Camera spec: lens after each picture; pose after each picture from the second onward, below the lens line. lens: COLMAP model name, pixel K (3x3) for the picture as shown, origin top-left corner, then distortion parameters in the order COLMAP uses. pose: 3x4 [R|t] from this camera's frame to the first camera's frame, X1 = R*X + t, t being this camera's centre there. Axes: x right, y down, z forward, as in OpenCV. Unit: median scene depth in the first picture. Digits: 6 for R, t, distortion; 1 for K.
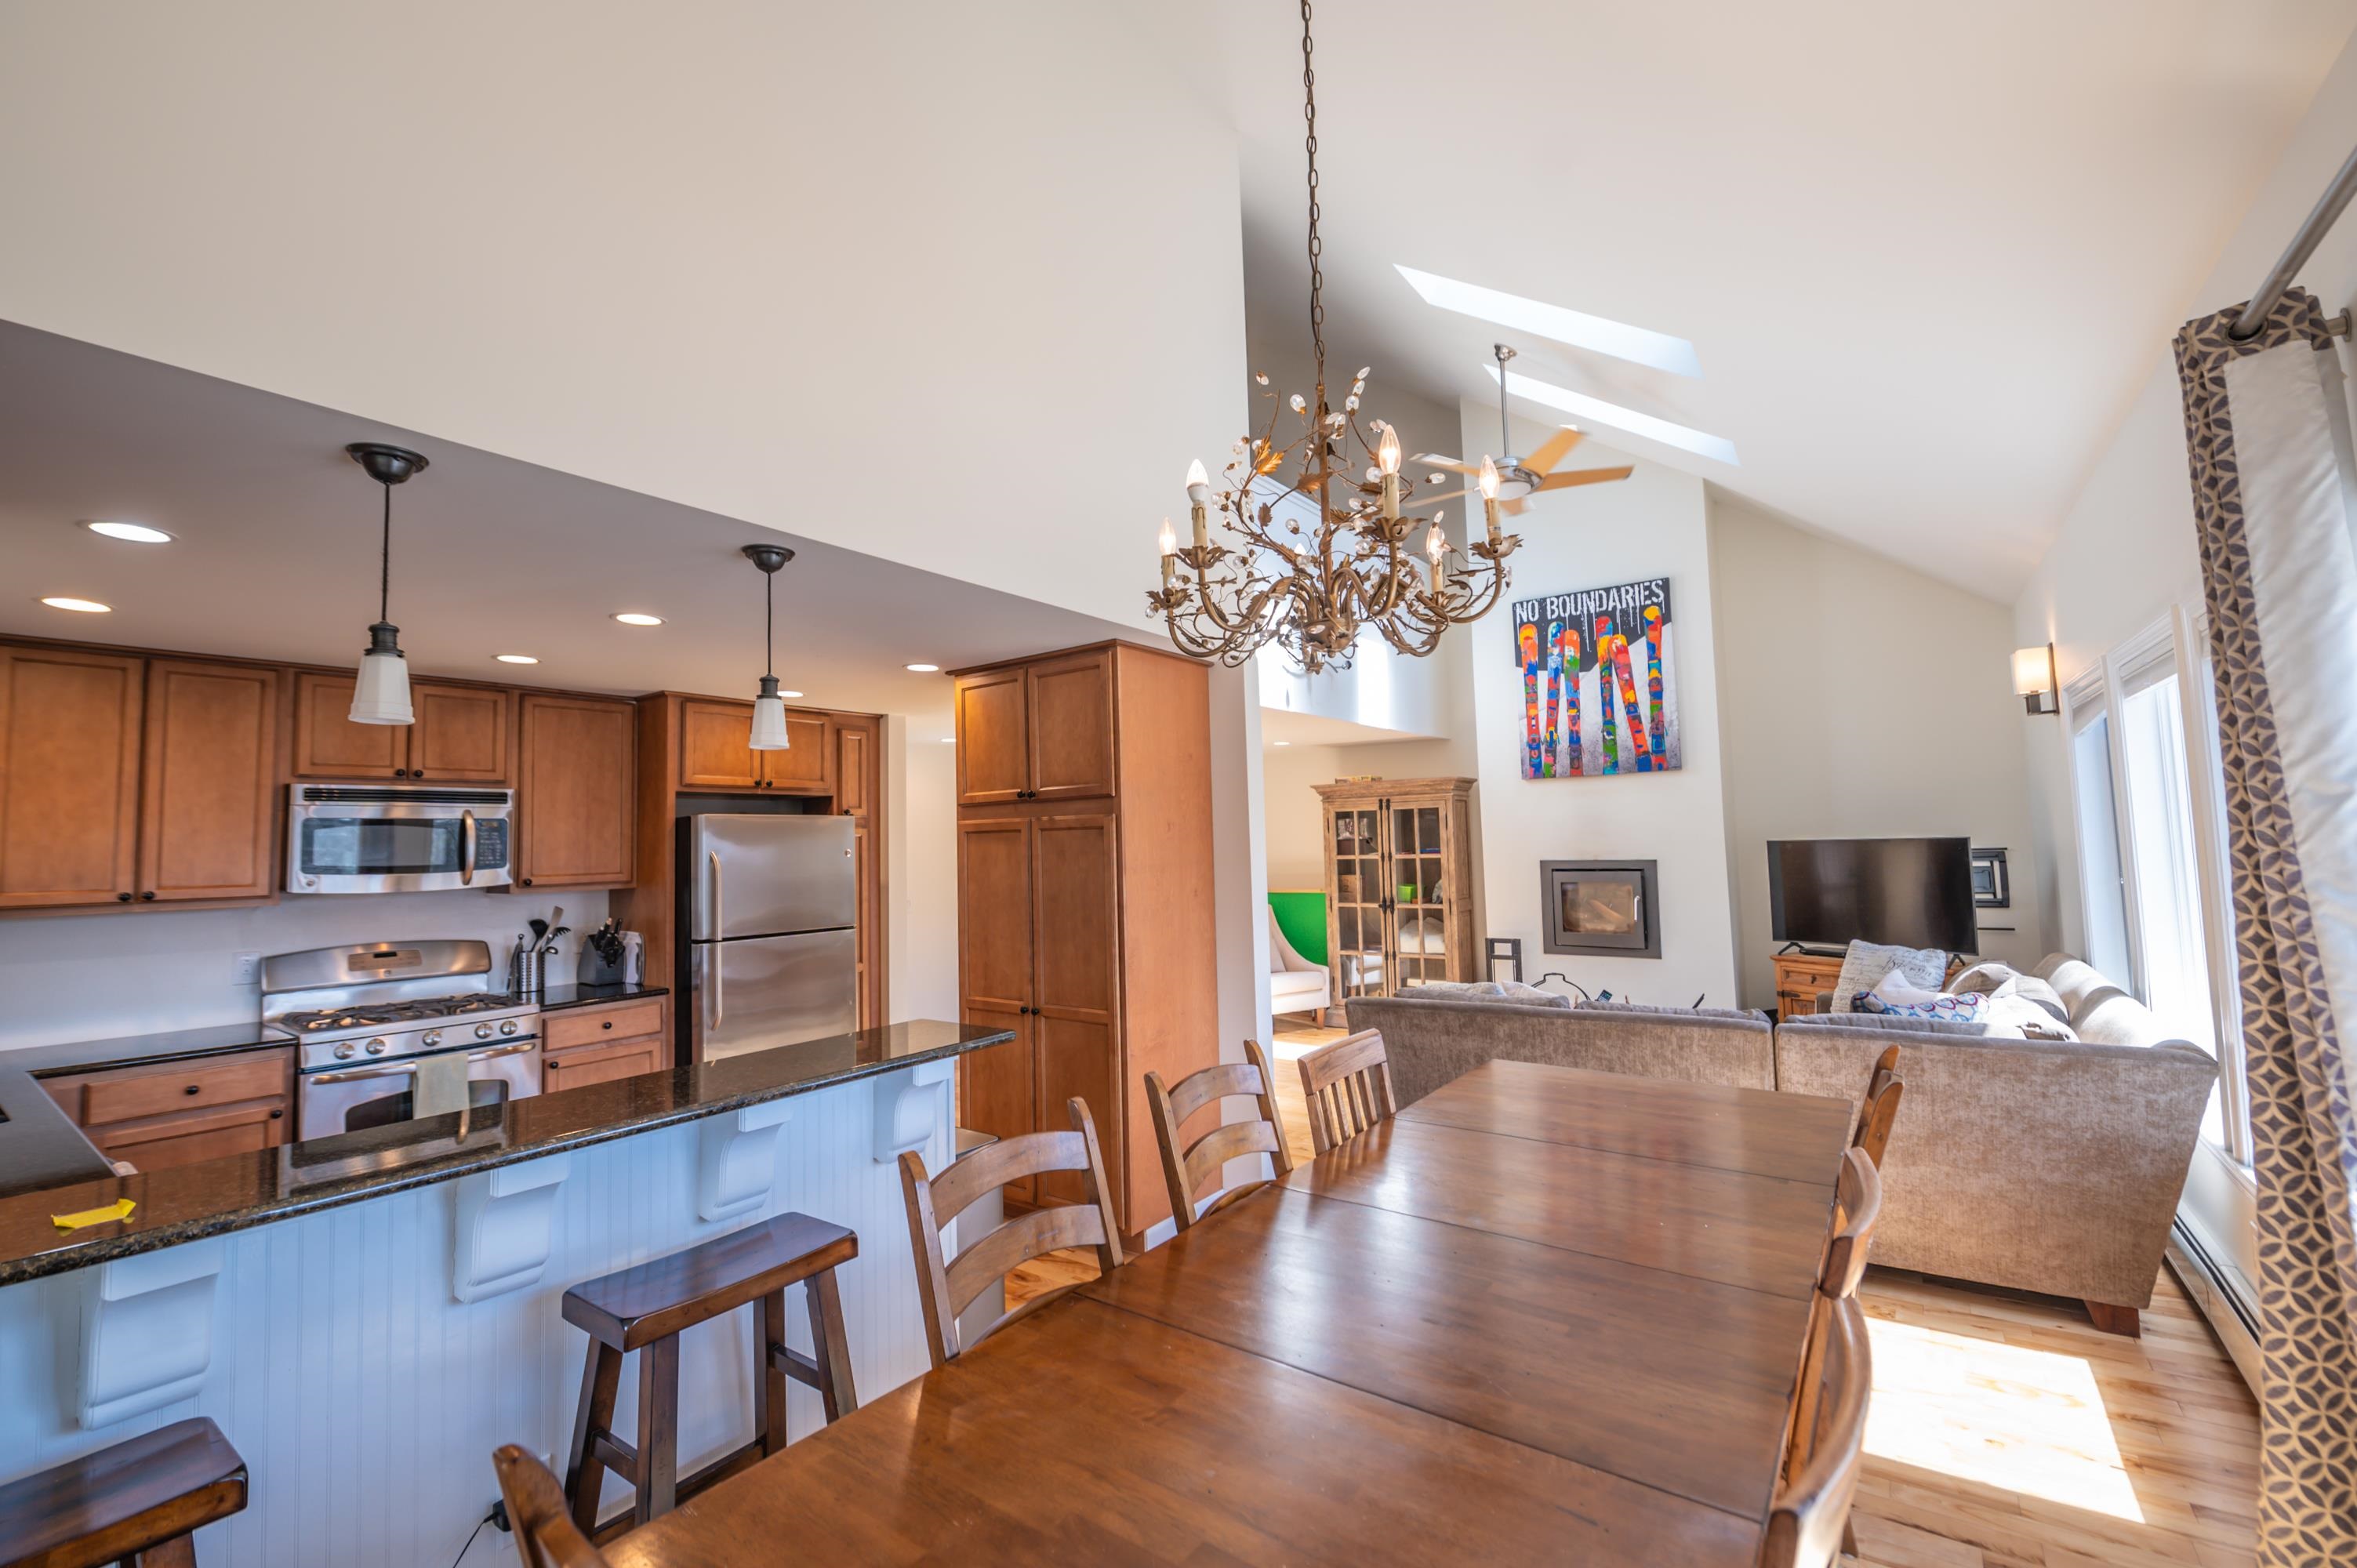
lens RADIAL K [[969.9, 0, 1166.3], [0, 969.9, 780.3], [0, 0, 1]] dist [-0.011284, -0.000216]
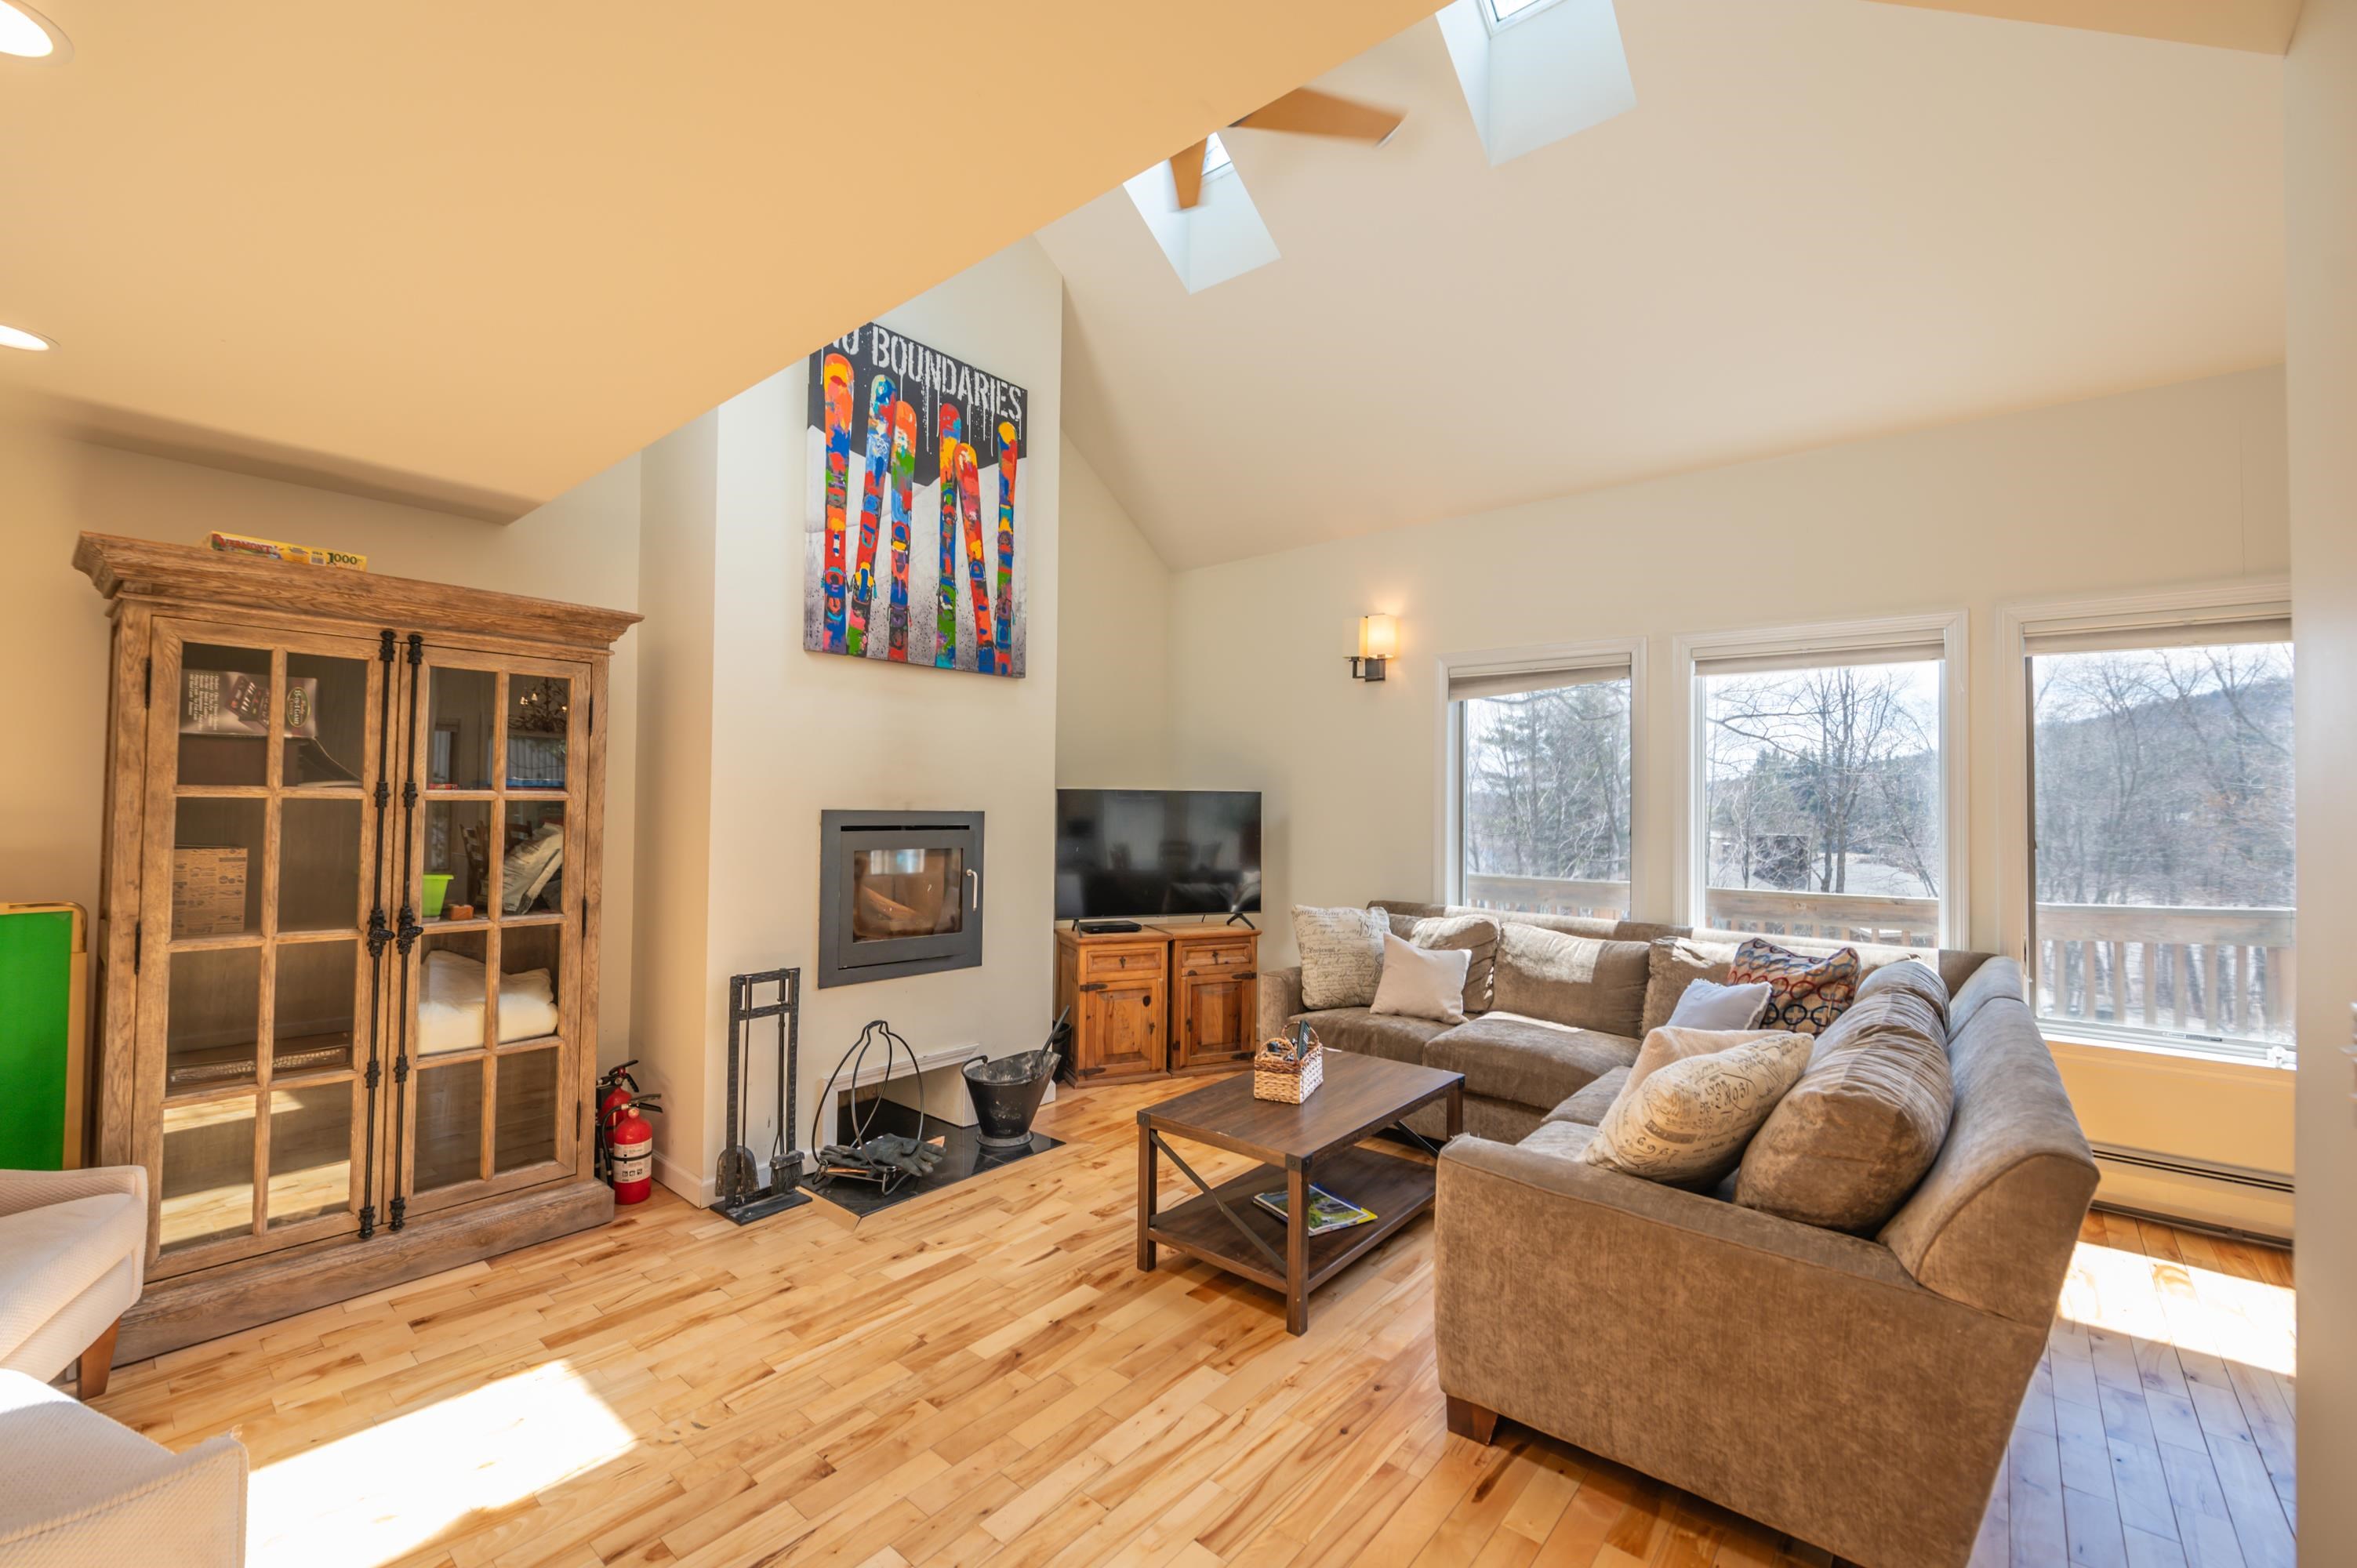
lens RADIAL K [[969.9, 0, 1166.3], [0, 969.9, 780.3], [0, 0, 1]] dist [-0.011284, -0.000216]
pose [[0.075560, 0.051995, 0.995785, -0.119580], [-0.078941, 0.995817, -0.046007, 0.077657], [-0.994012, -0.075132, 0.079349, 0.792041]]
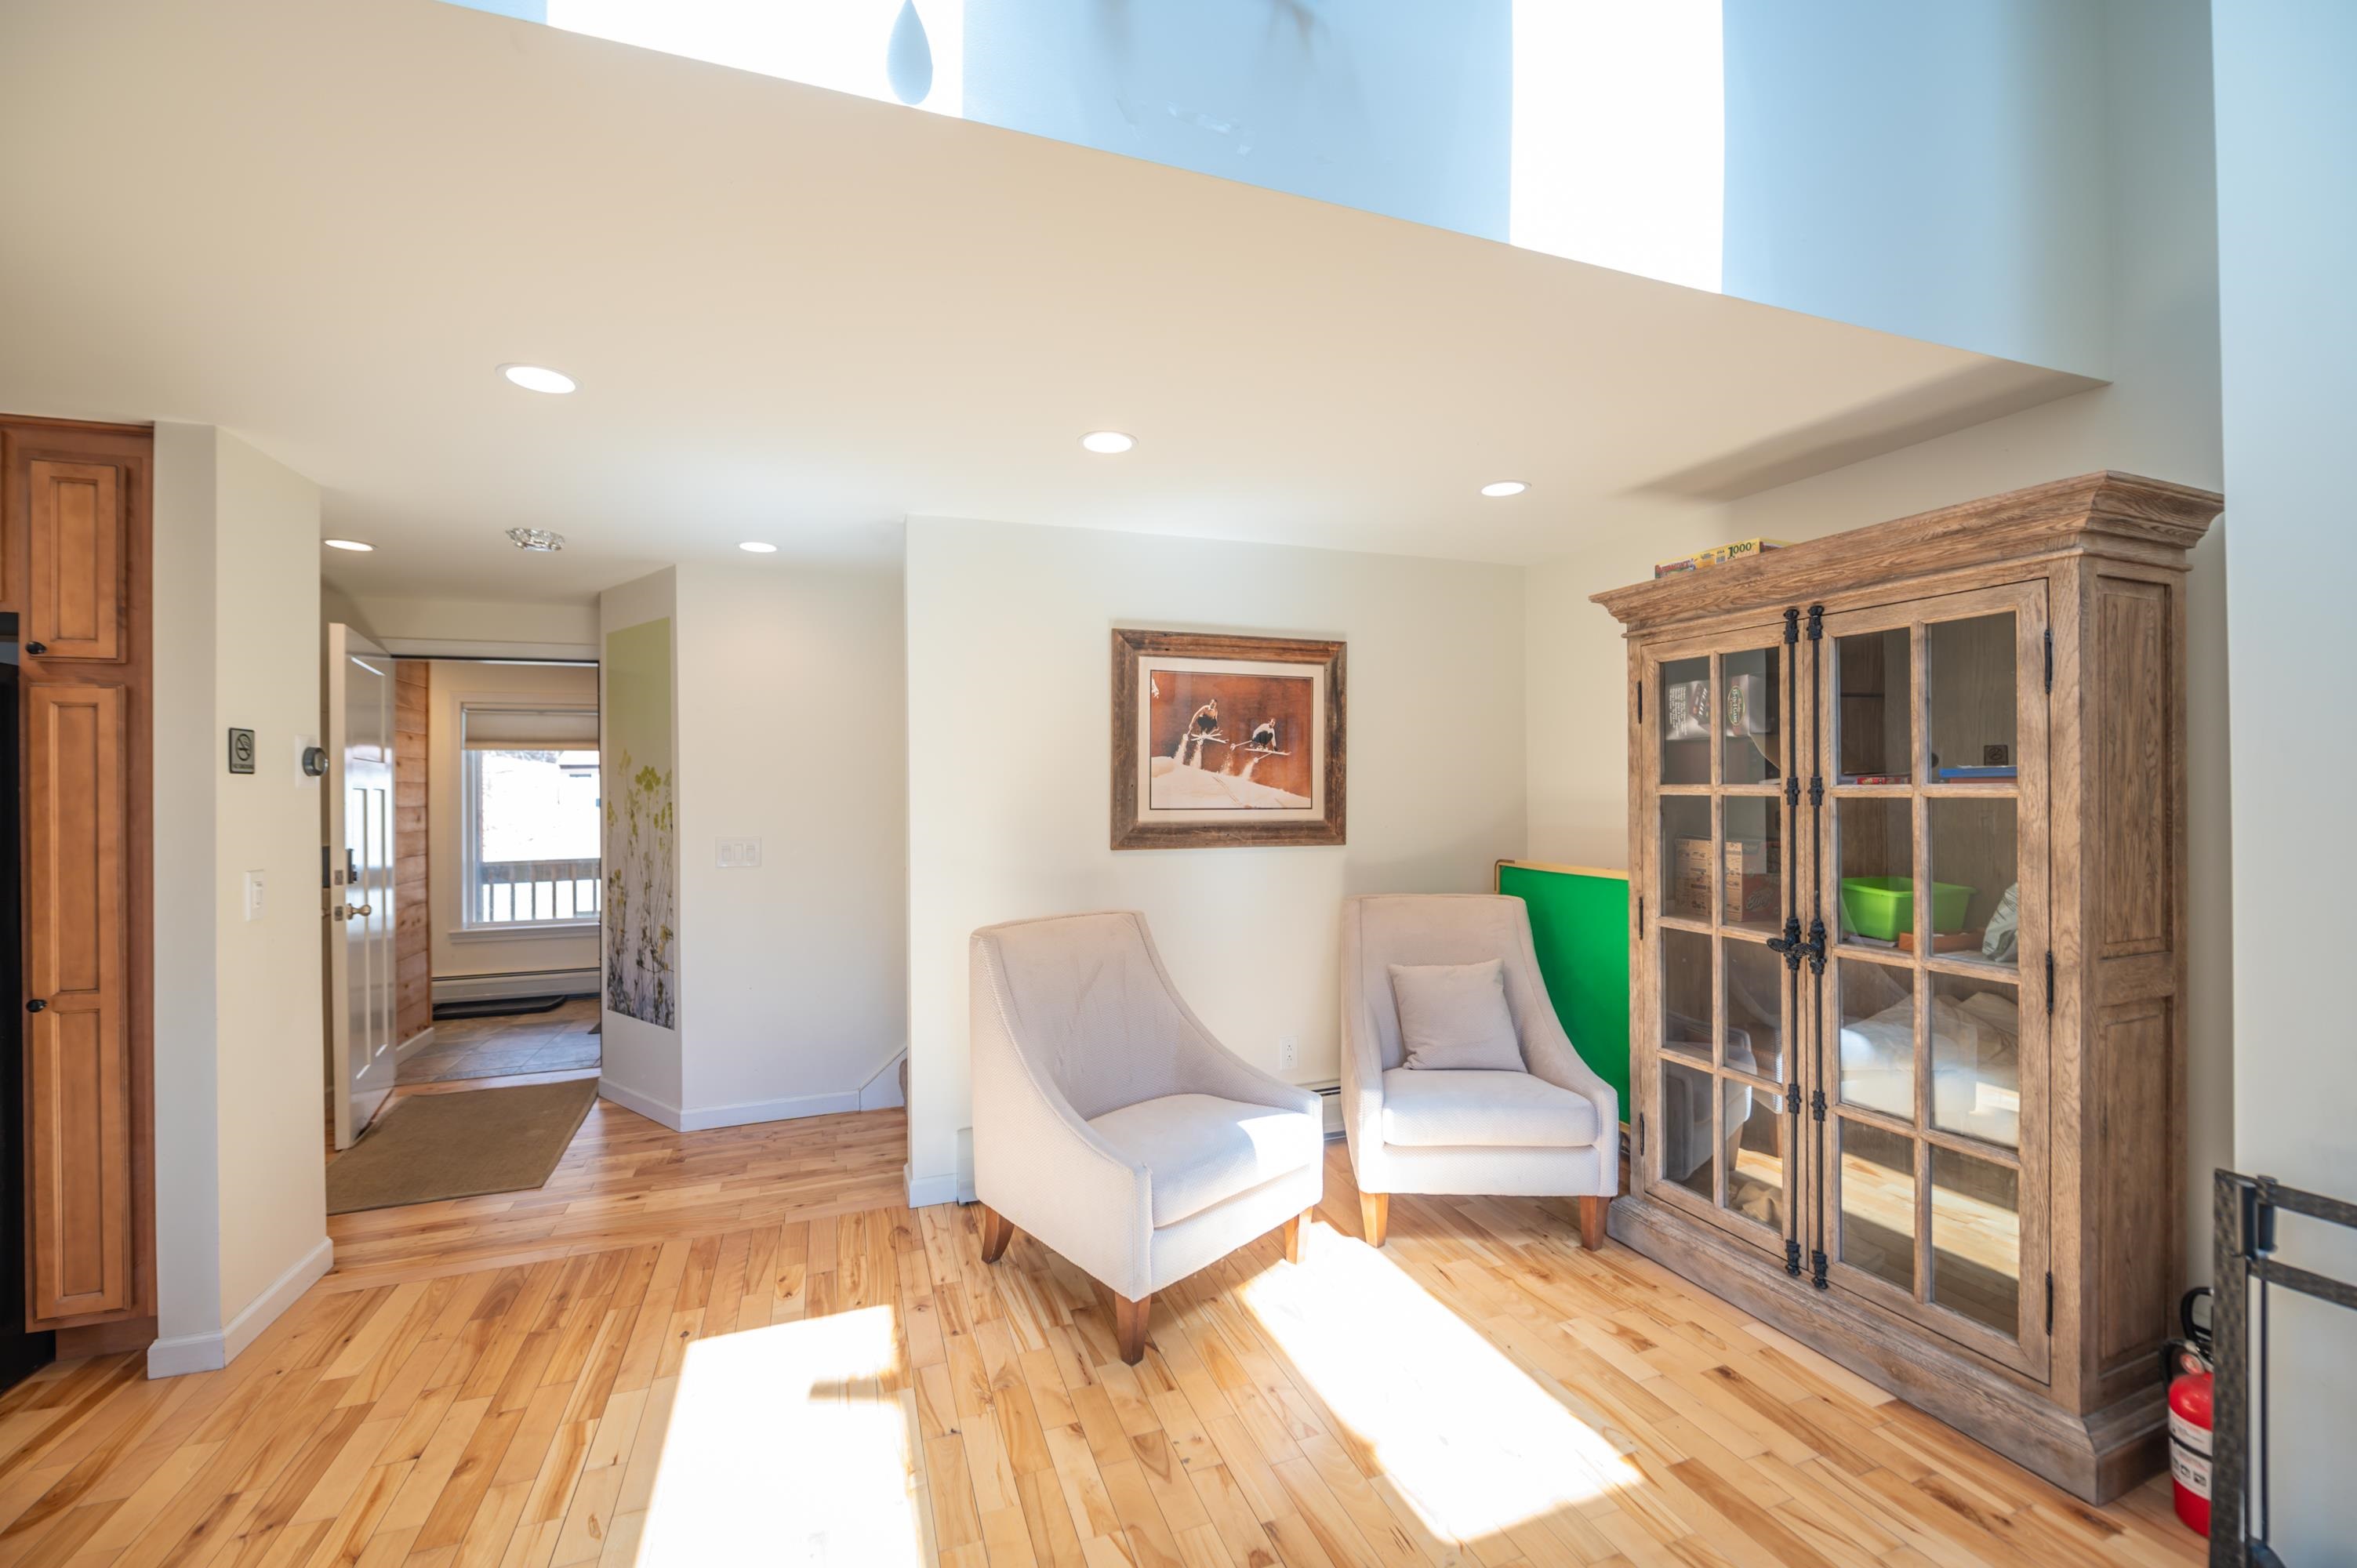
lens RADIAL K [[932.7, 0, 1160.9], [0, 932.7, 785.1], [0, 0, 1]] dist [-0.010844, 0.000115]
pose [[0.831765, 0.021406, -0.554715, 0.252634], [0.020199, 0.997428, 0.068777, 0.059749], [0.554760, -0.068411, 0.829193, 0.726813]]
